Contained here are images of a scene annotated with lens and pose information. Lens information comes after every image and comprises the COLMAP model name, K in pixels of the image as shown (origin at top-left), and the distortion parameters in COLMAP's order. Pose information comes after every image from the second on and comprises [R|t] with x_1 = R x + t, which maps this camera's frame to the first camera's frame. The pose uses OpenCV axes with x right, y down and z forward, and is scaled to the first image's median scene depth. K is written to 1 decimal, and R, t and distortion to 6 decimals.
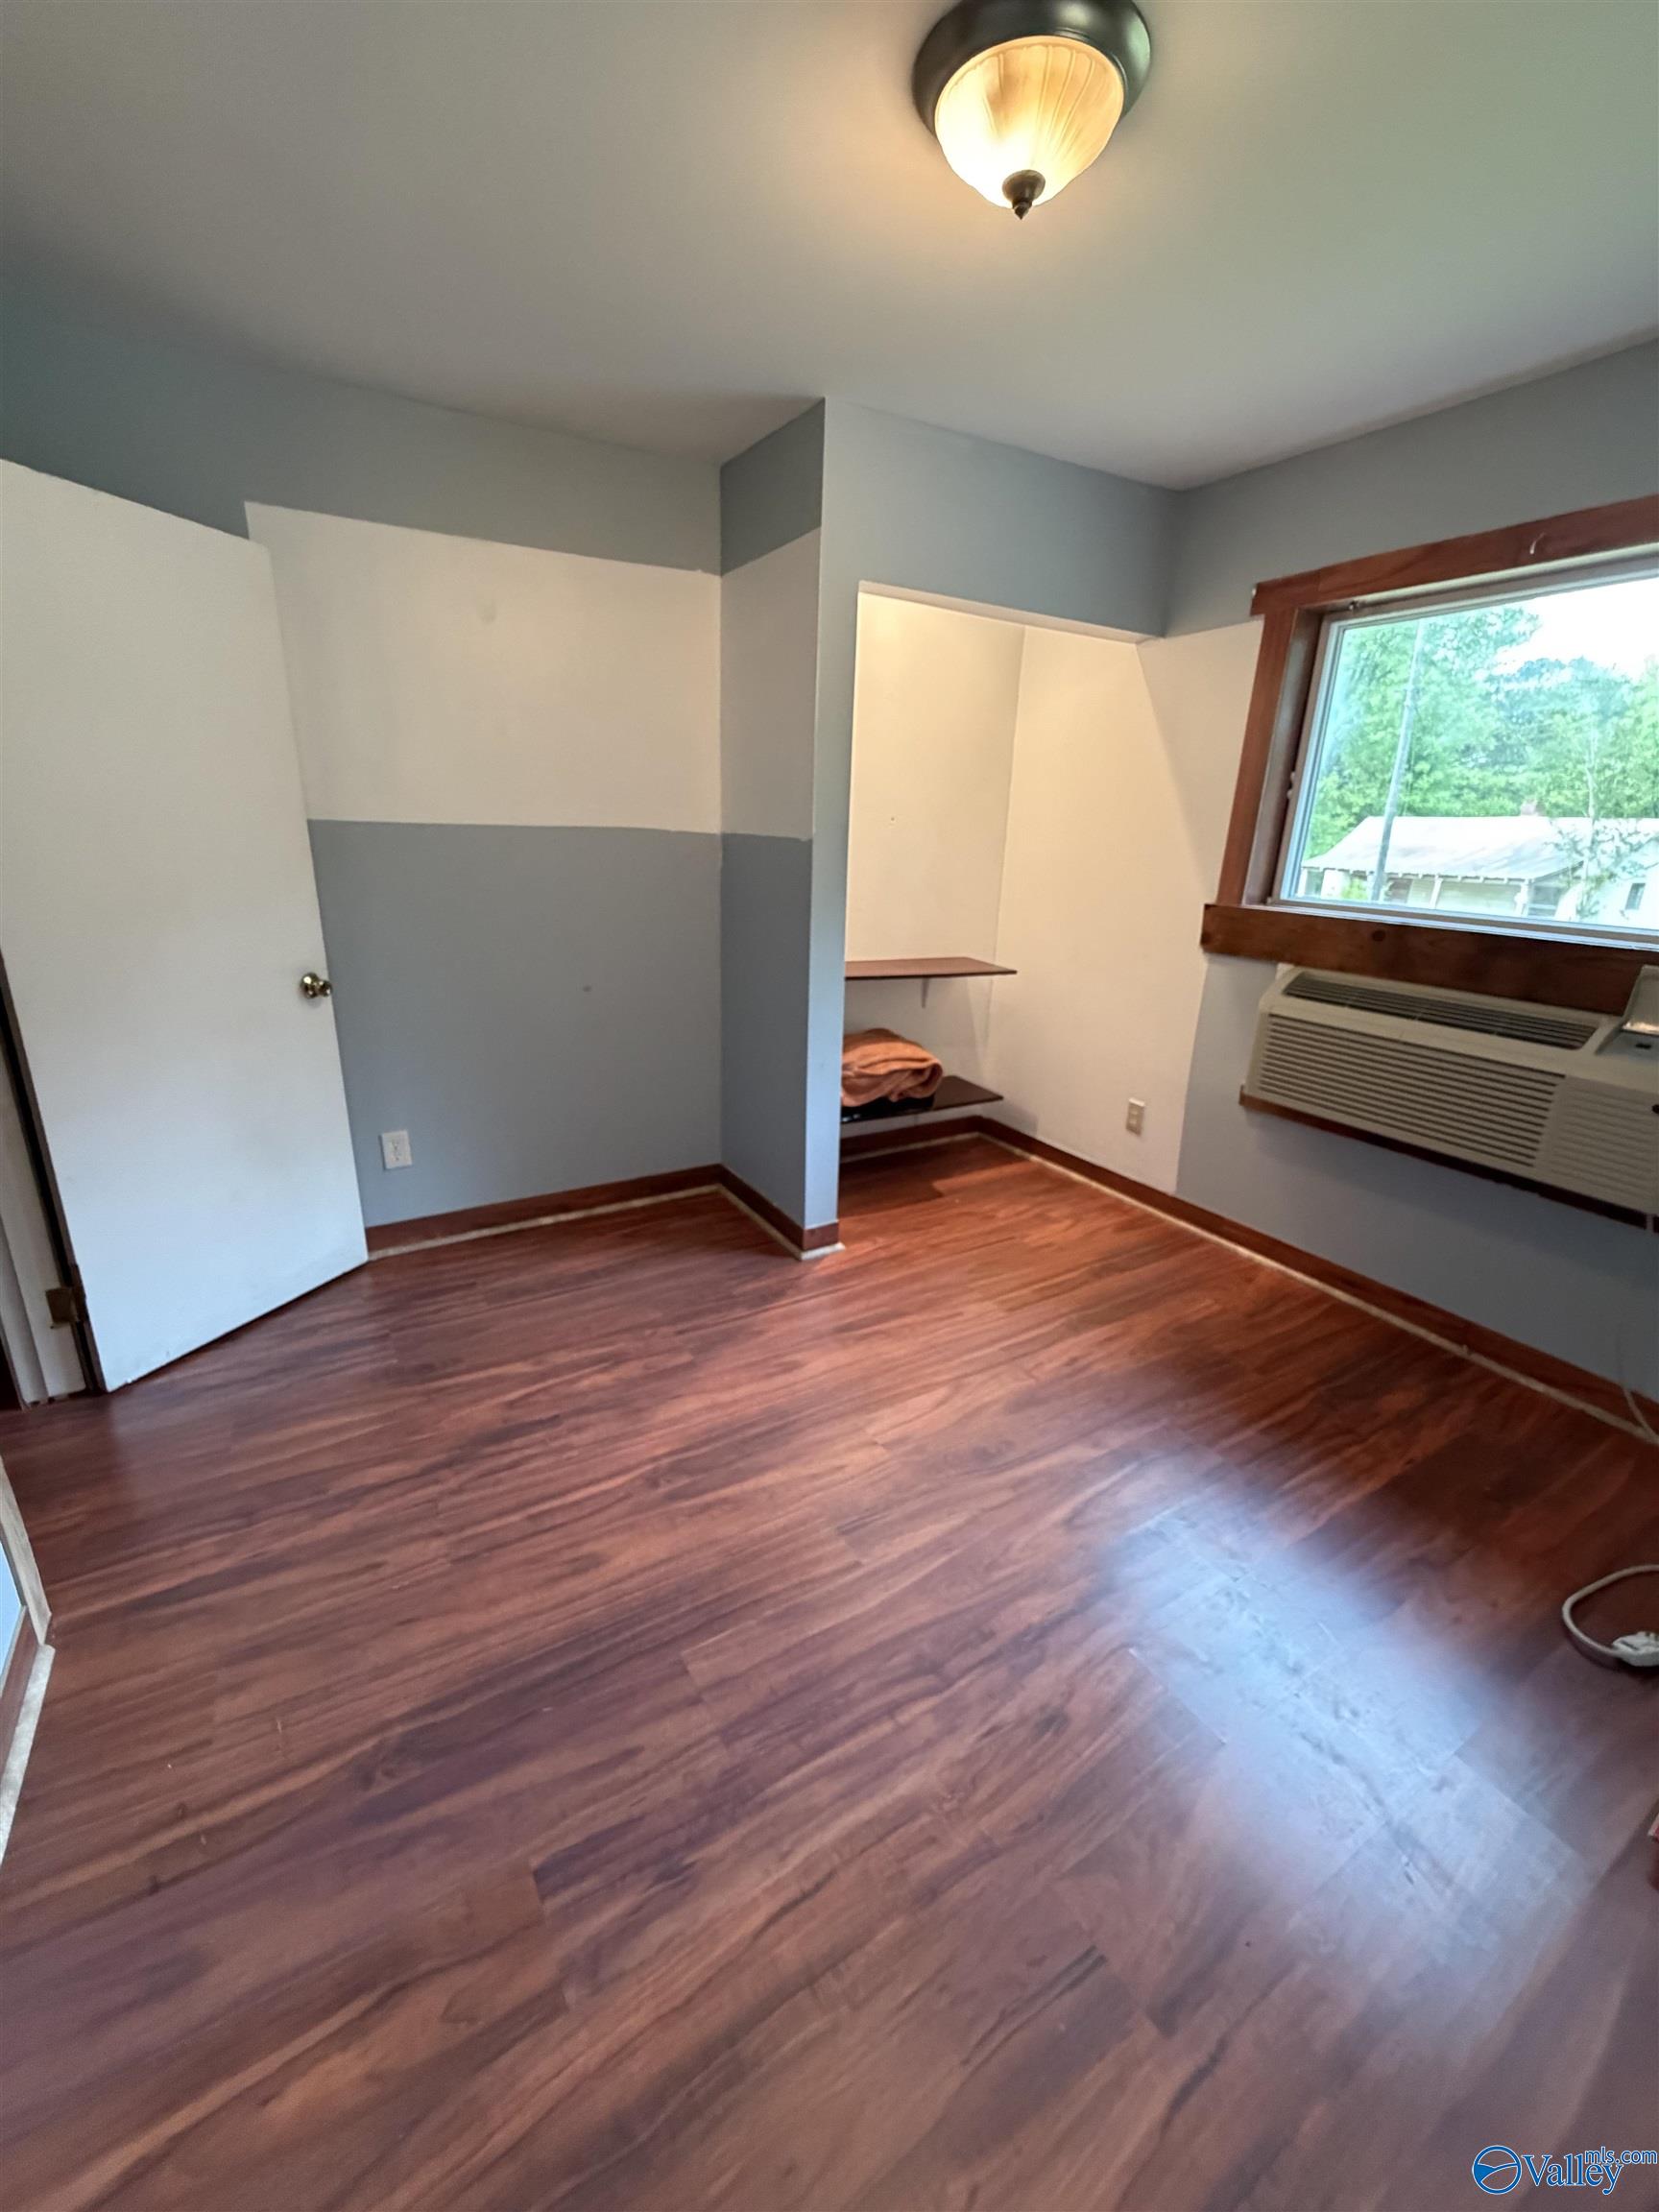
lens RADIAL K [[883.4, 0, 830.4], [0, 883.4, 1099.0], [0, 0, 1]] dist [0.000814, 0.000412]
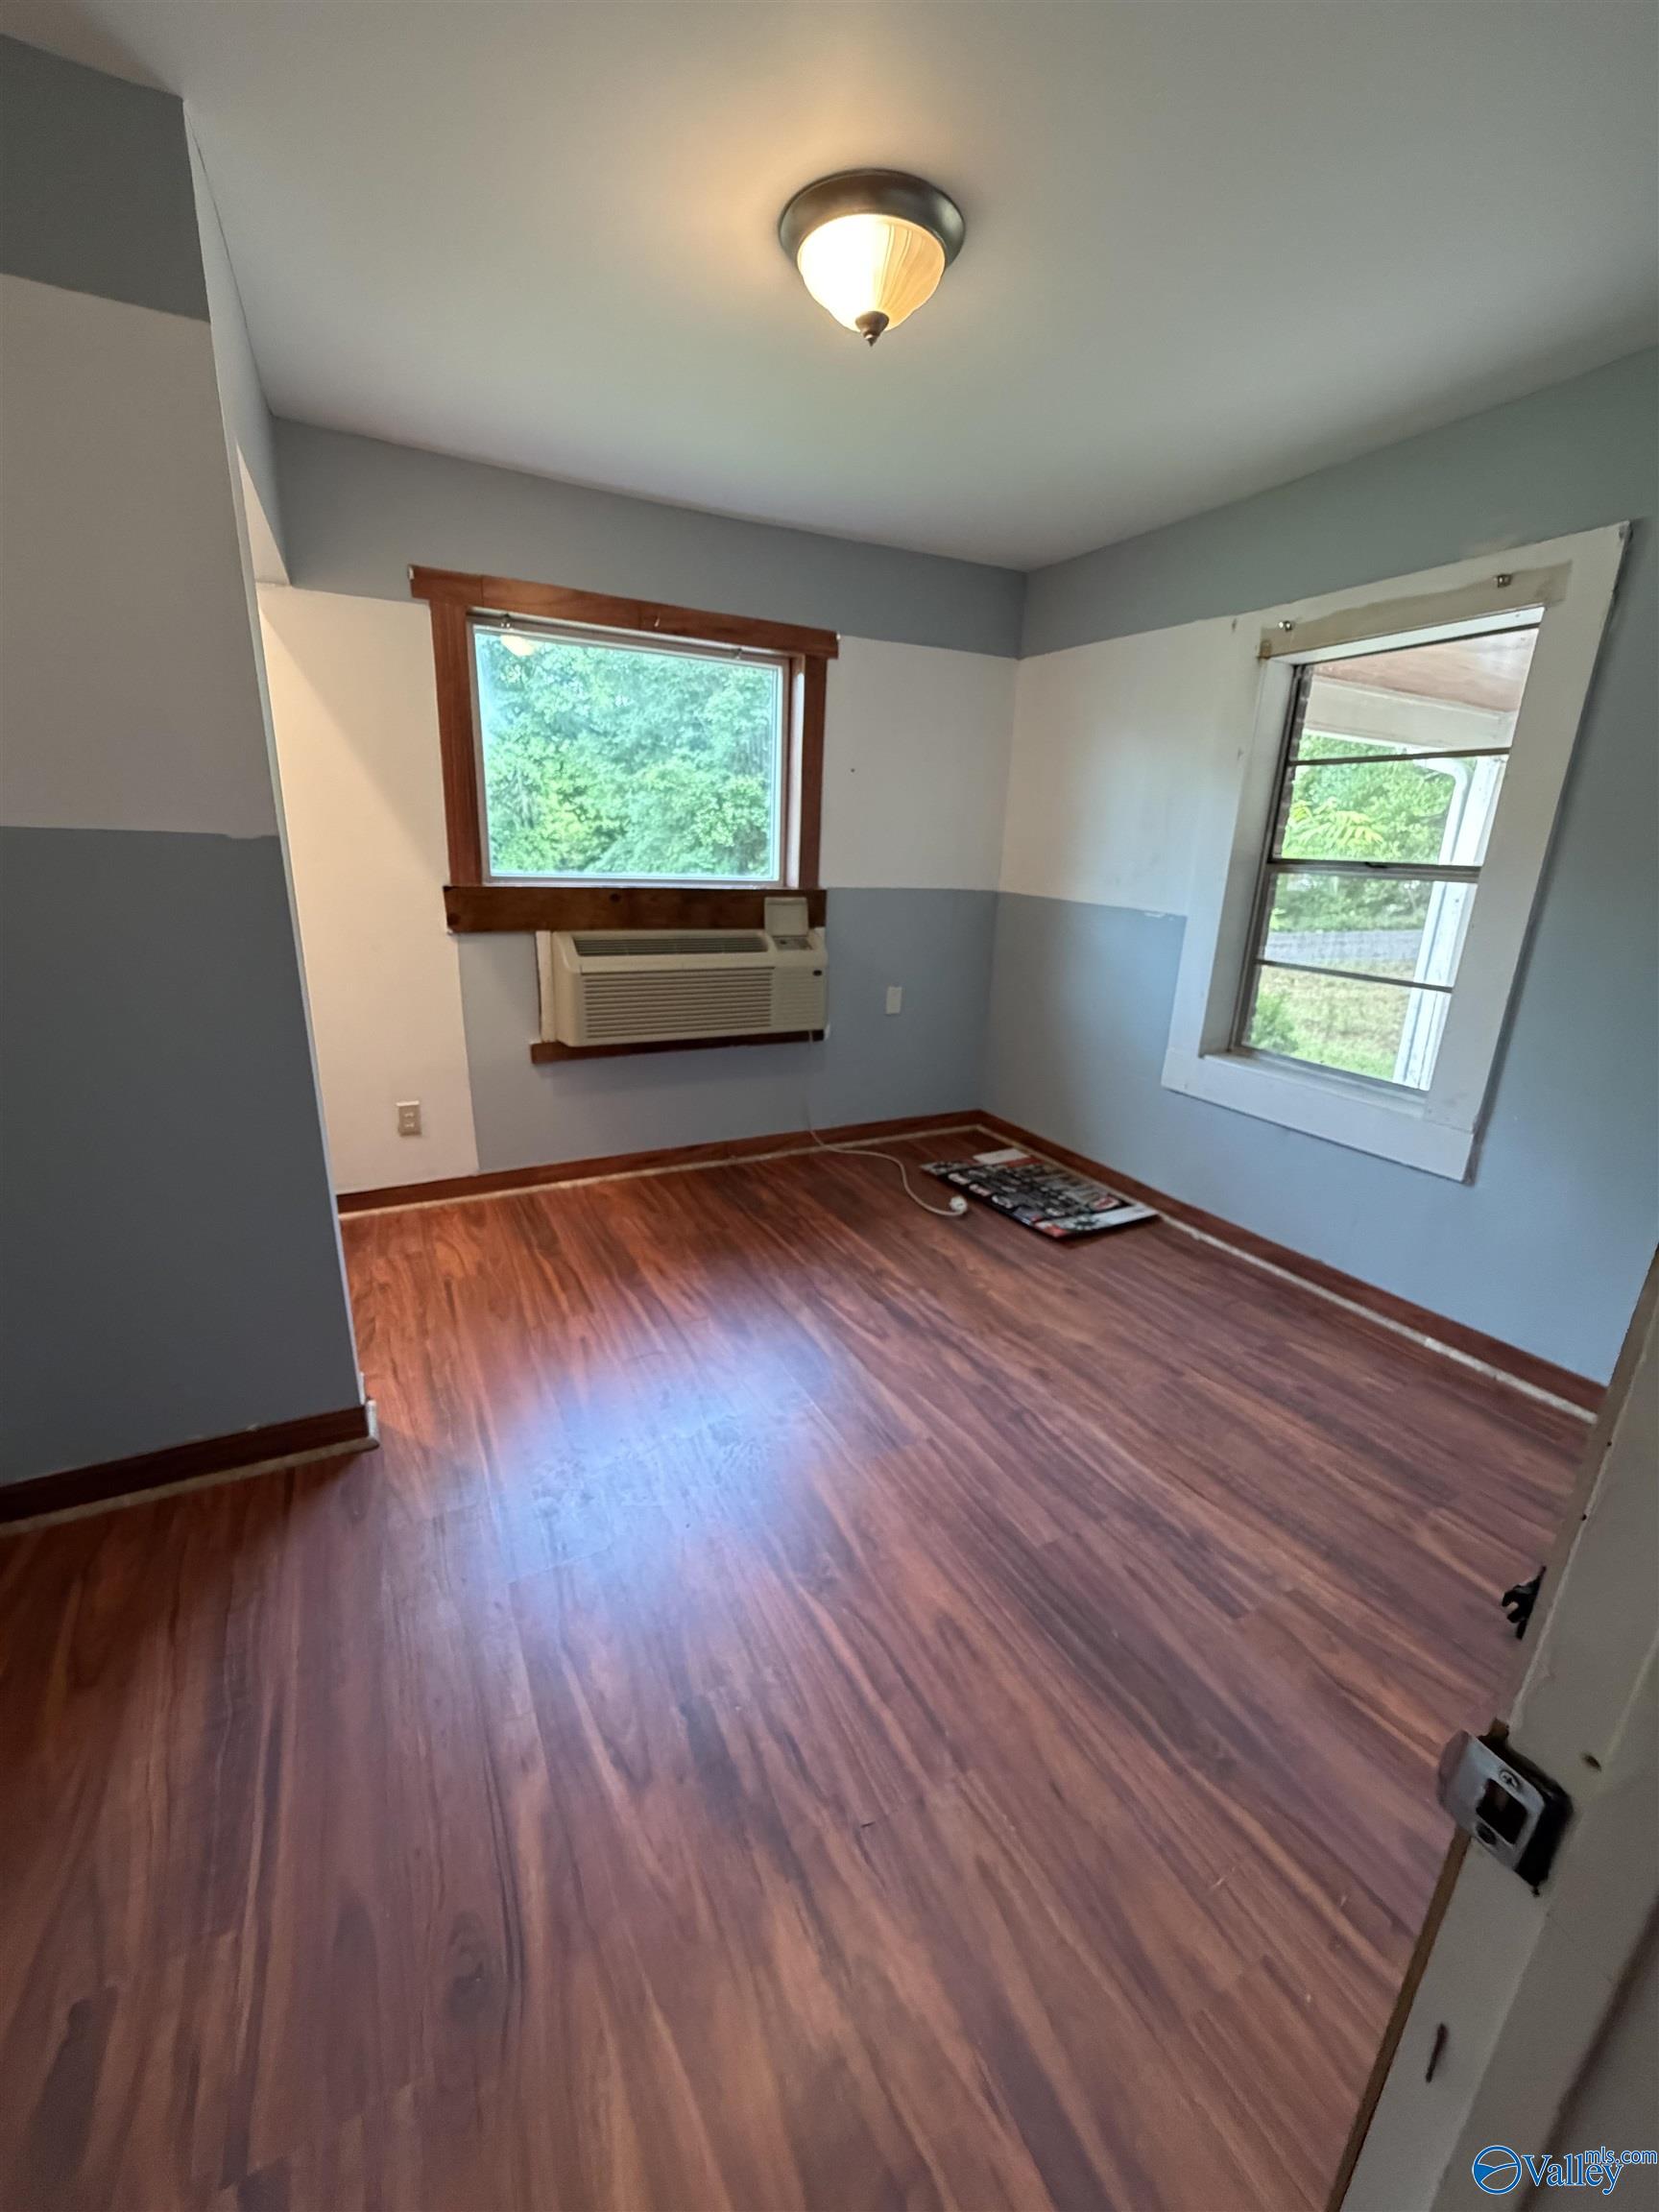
lens RADIAL K [[885.1, 0, 825.3], [0, 885.1, 1102.1], [0, 0, 1]] dist [-0.005944, -0.000221]
pose [[0.071115, -0.313046, 0.947072, -0.735018], [0.263560, 0.921629, 0.284845, -0.214214], [-0.962018, 0.229353, 0.148048, 0.634232]]
